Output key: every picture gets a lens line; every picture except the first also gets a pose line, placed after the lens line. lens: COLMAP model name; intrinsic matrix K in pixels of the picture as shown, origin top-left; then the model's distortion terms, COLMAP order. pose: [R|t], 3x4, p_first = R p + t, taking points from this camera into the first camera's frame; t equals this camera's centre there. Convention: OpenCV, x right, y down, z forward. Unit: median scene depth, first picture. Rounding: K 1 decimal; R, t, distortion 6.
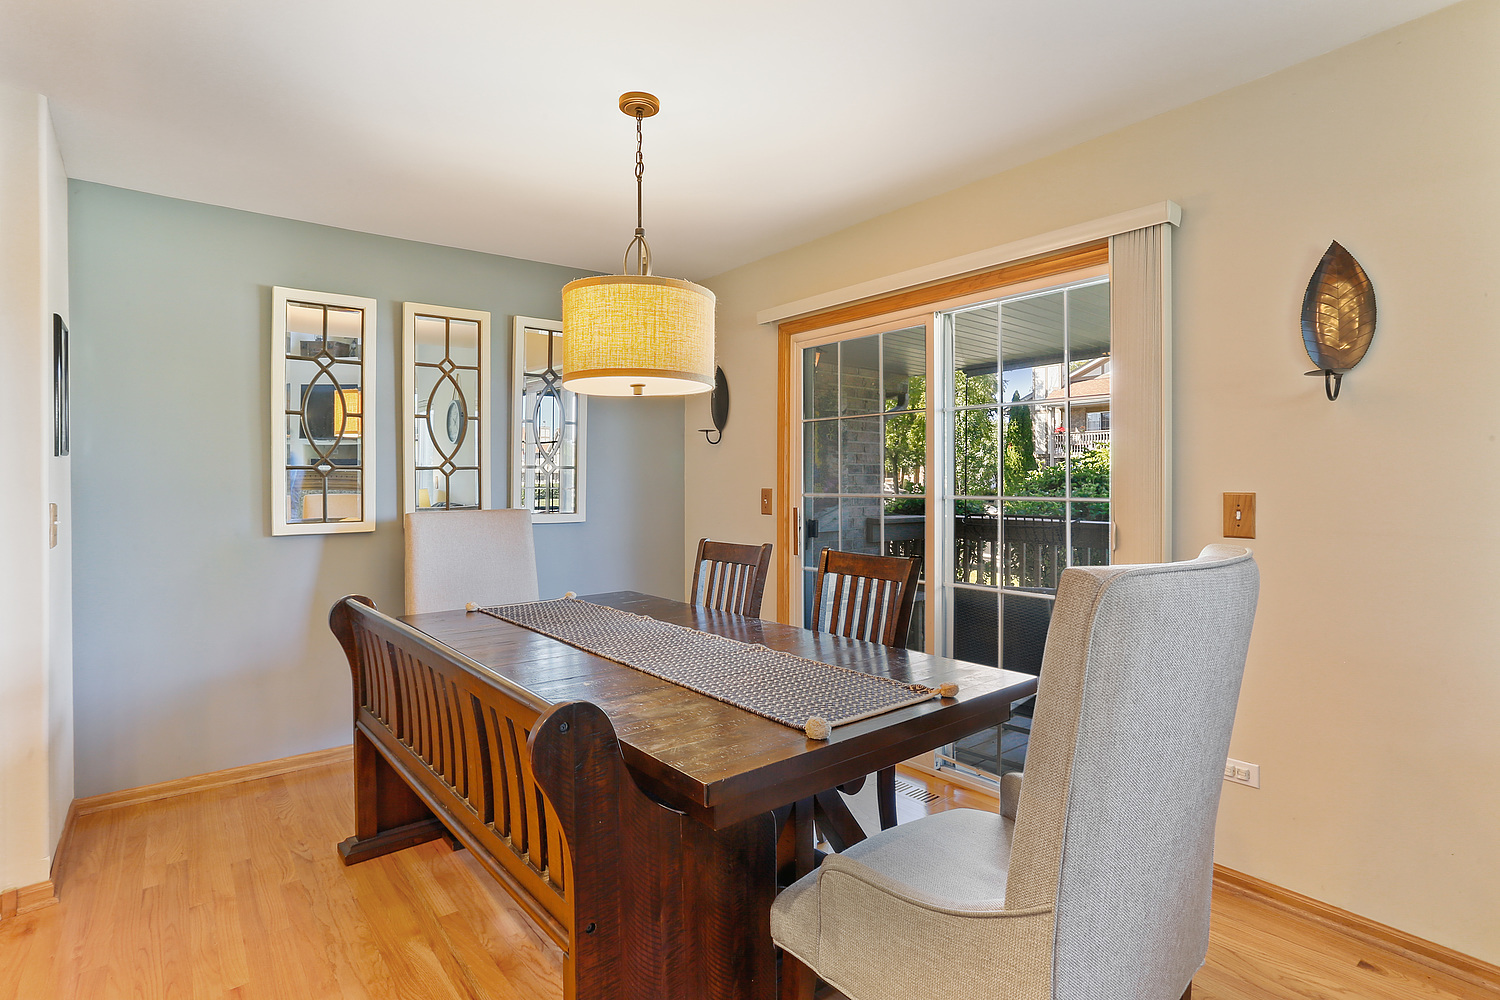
lens RADIAL K [[757.1, 0, 745.3], [0, 757.1, 495.0], [0, 0, 1]] dist [0.007363, 0.002086]
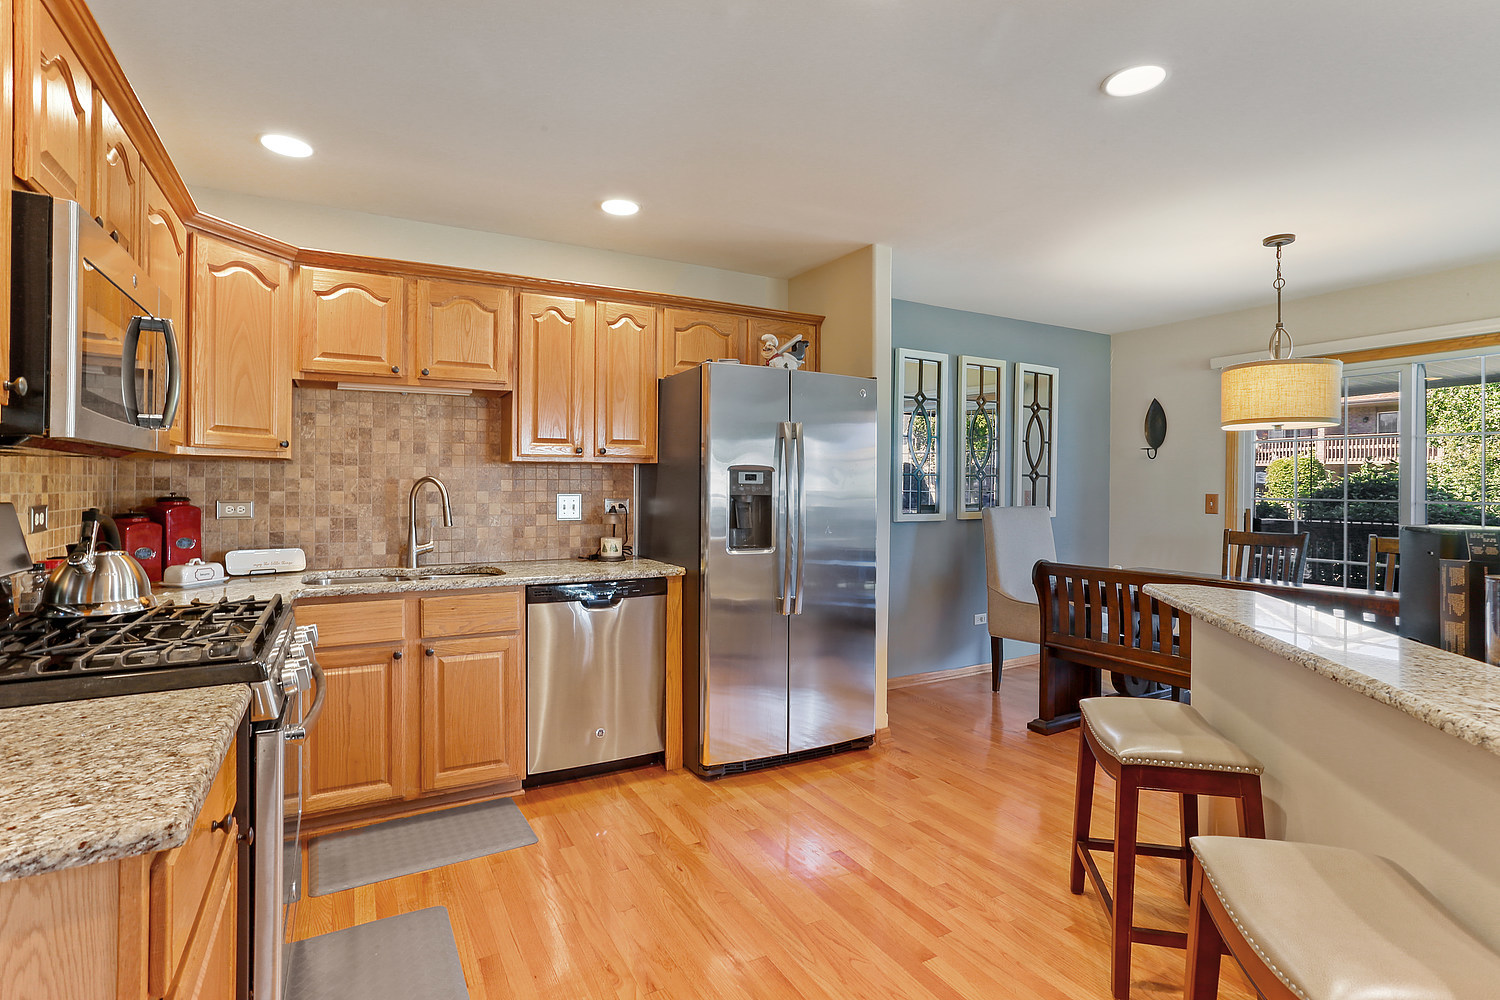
lens RADIAL K [[757.1, 0, 756.3], [0, 757.1, 491.2], [0, 0, 1]] dist [0.007363, 0.002086]
pose [[0.977310, 0.001822, -0.211804, -0.603699], [-0.003603, 0.999961, -0.008025, 0.000822], [0.211781, 0.008606, 0.977279, -0.502224]]
